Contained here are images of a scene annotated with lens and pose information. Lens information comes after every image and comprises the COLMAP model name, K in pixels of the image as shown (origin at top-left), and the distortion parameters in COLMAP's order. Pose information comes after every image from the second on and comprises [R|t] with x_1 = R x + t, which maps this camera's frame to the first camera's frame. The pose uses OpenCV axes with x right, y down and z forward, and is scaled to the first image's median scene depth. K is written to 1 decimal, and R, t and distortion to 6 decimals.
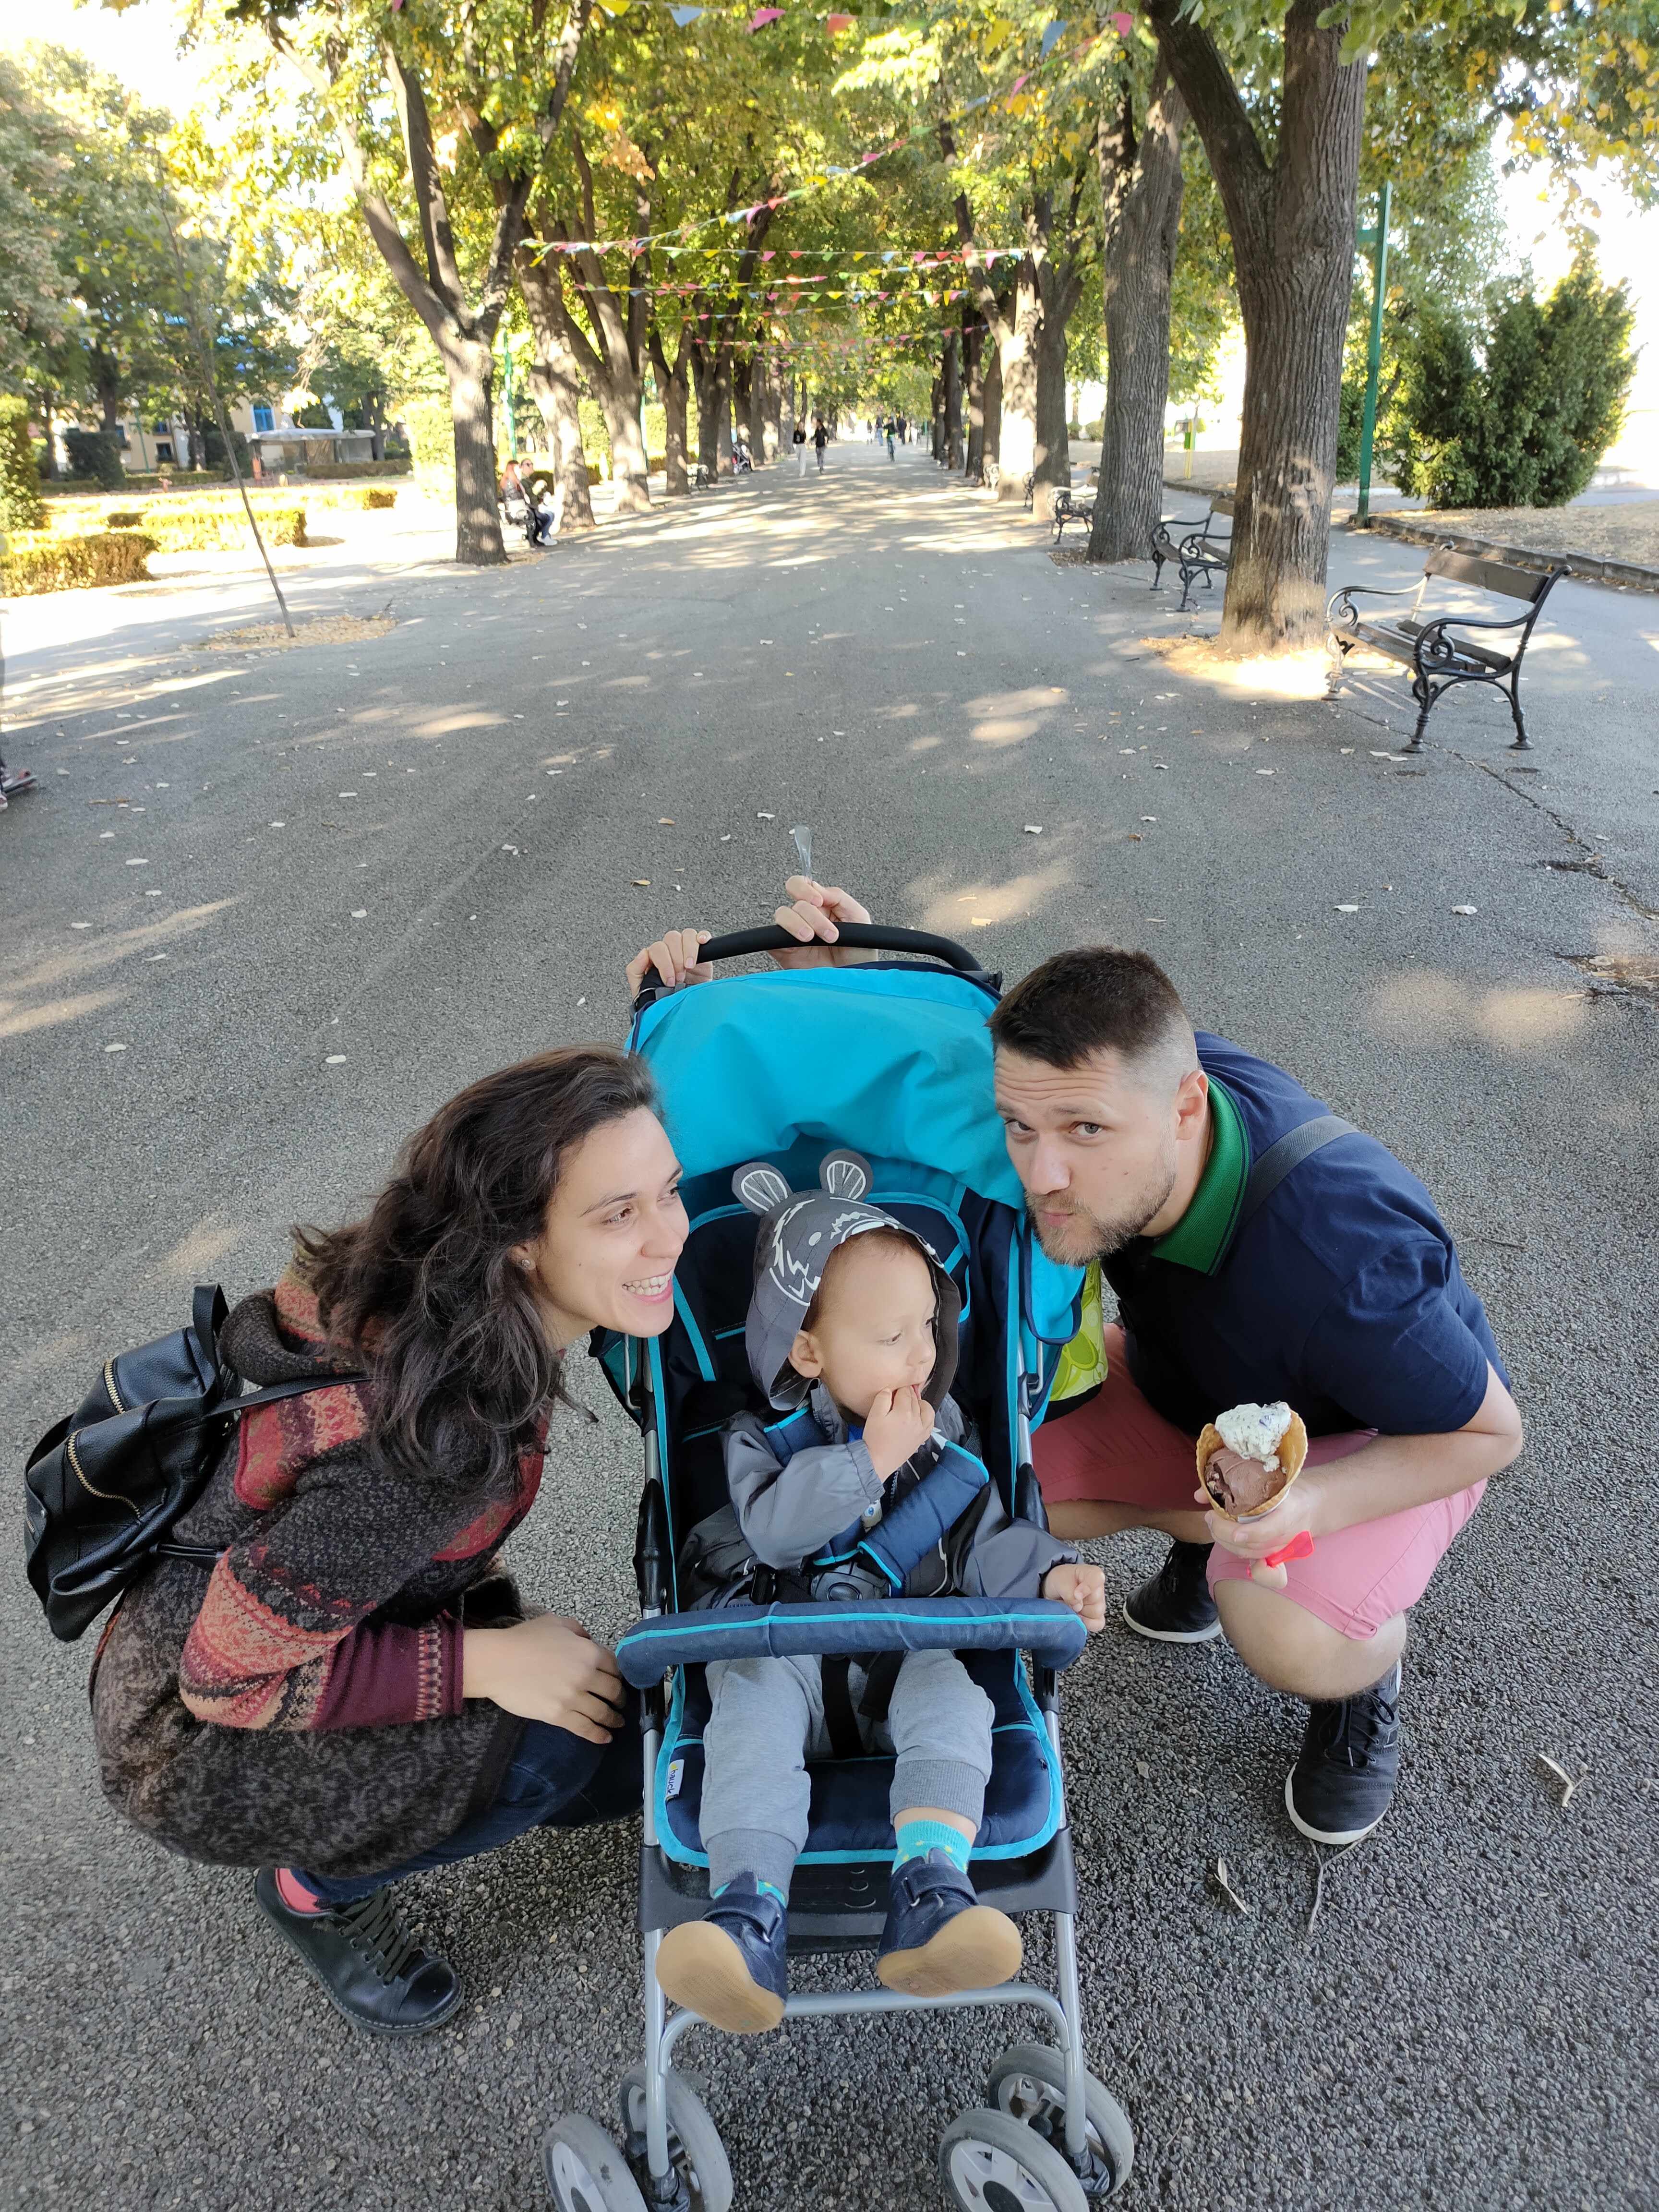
lens RADIAL K [[1876.4, 0, 829.5], [0, 1876.4, 1106.0], [0, 0, 1]] dist [0.010489, 0.004795]
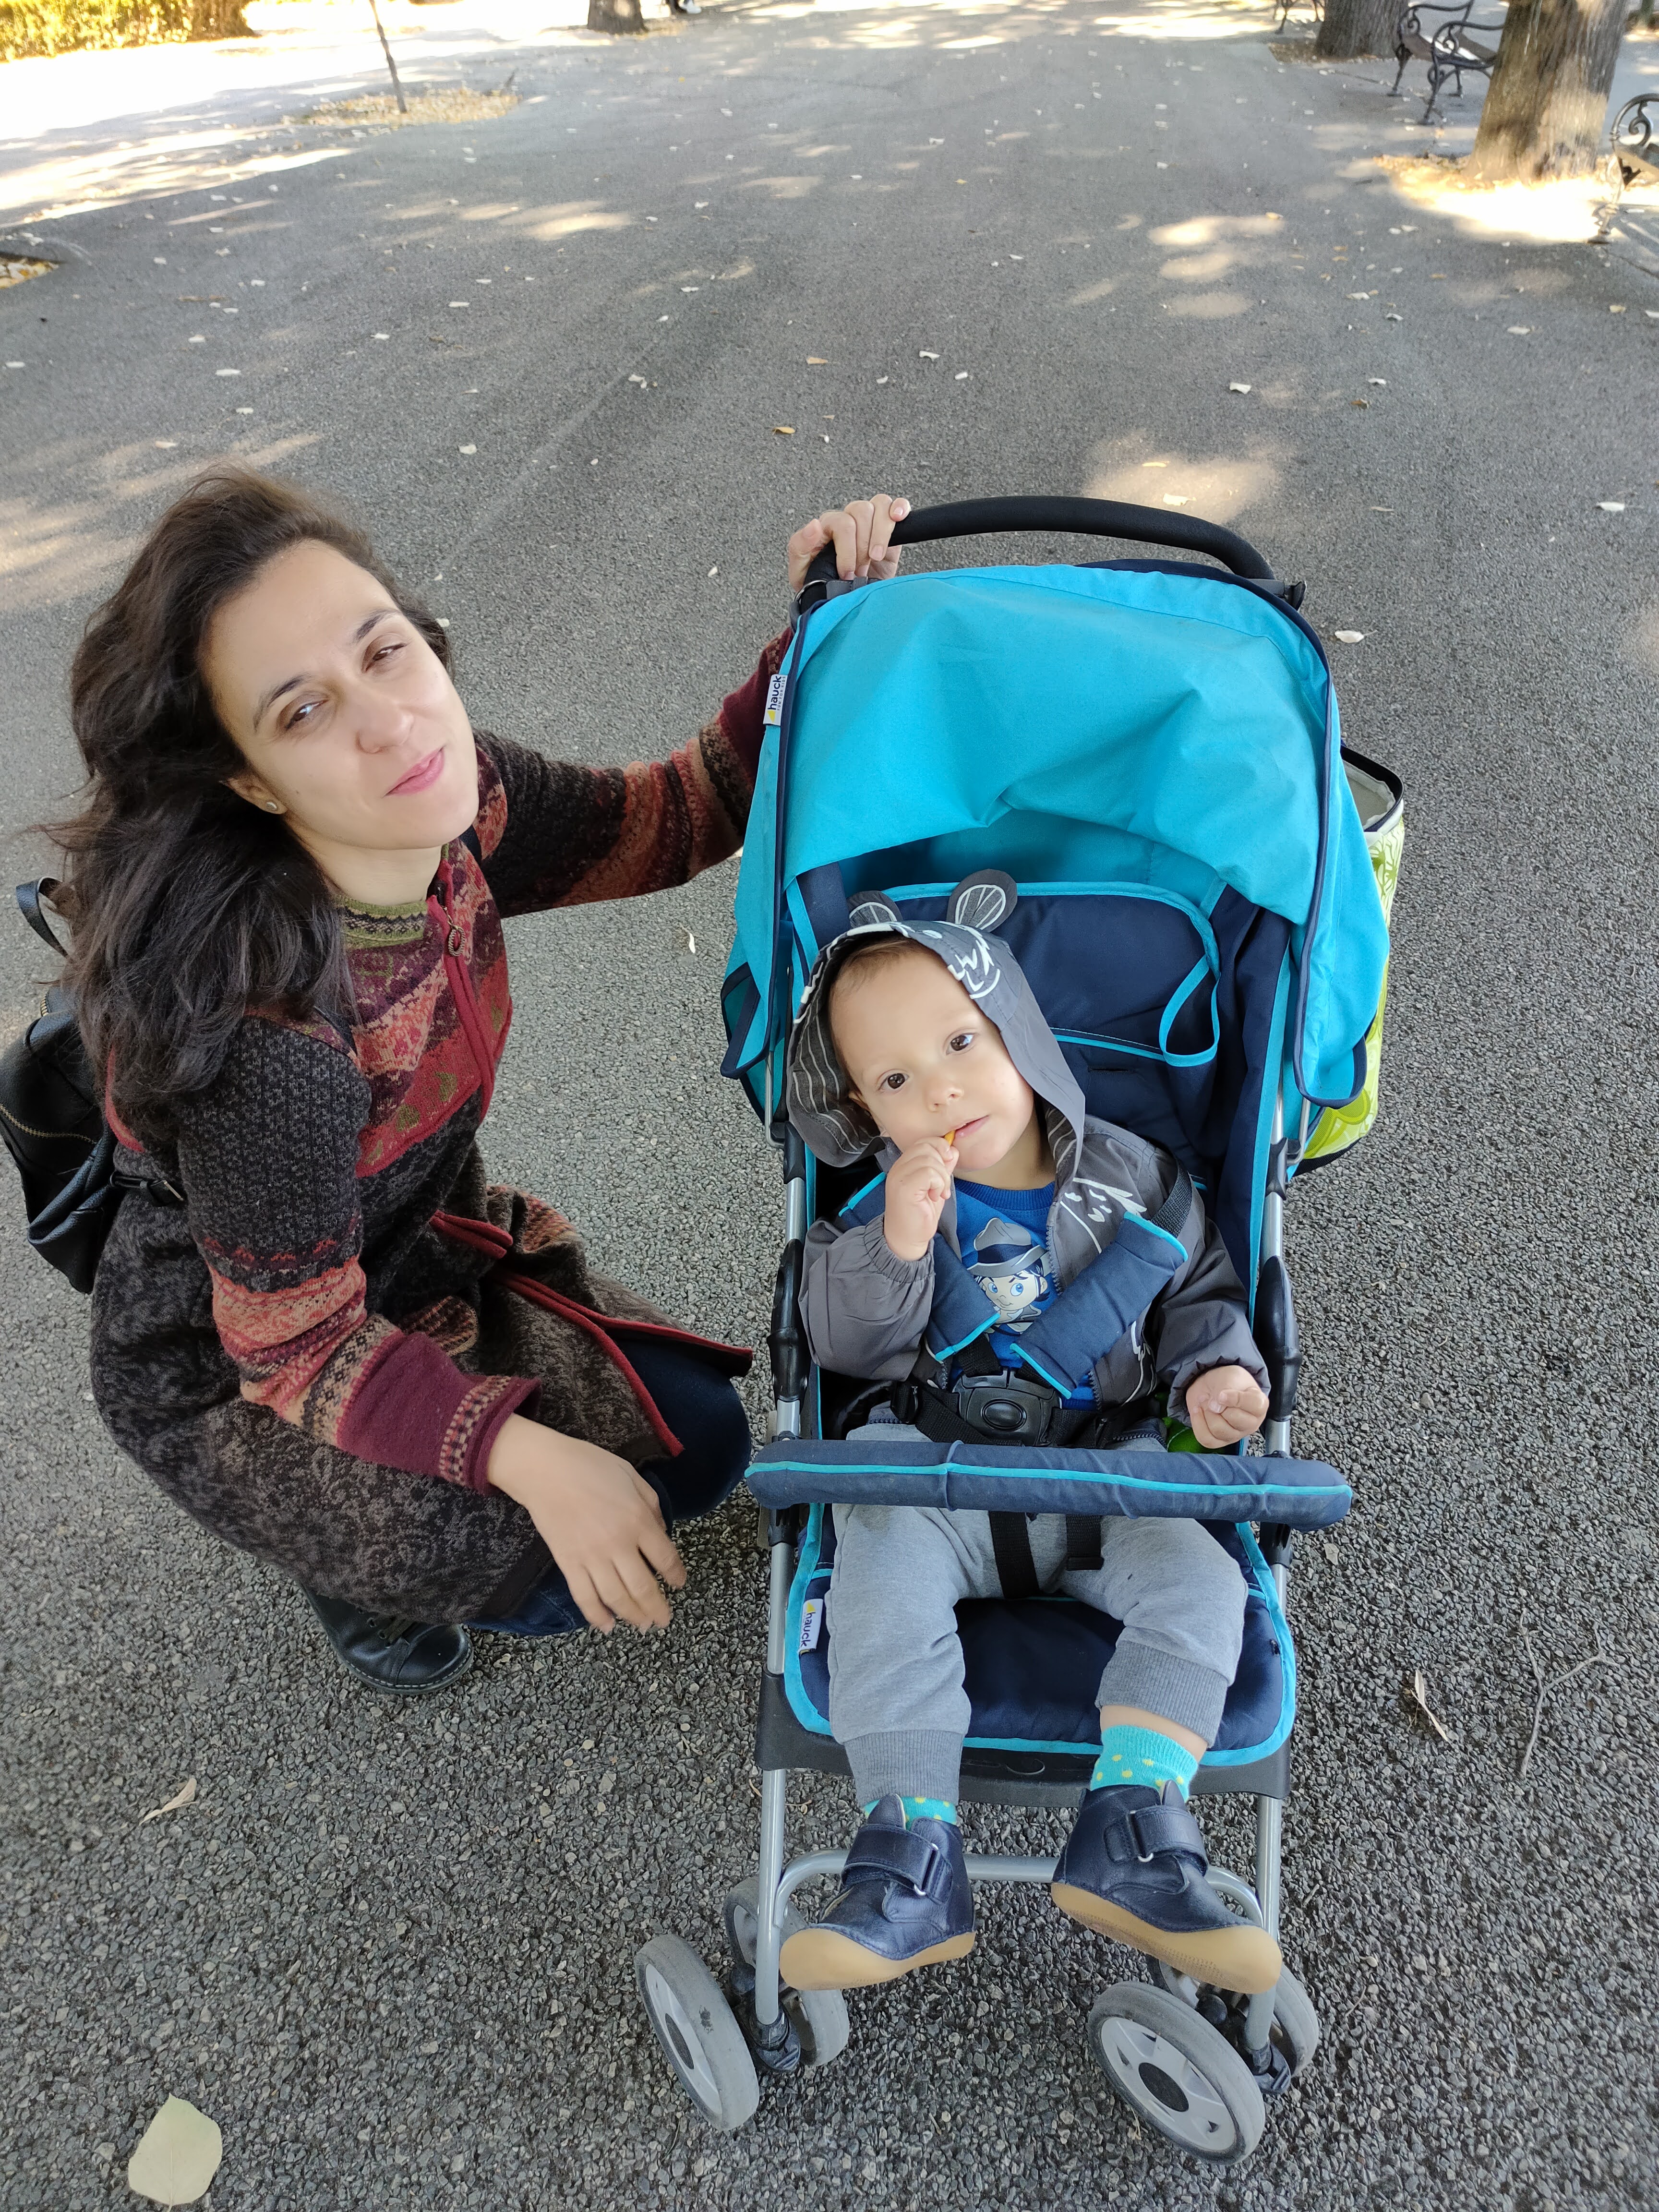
lens RADIAL K [[1696.7, 0, 829.5], [0, 1696.7, 1106.0], [0, 0, 1]] dist [0.013430, -0.001626]
pose [[0.996741, 0.070832, -0.038592, -0.053563], [-0.058629, 0.964766, 0.256493, -0.037985], [0.055401, -0.253395, 0.965775, 0.305843]]
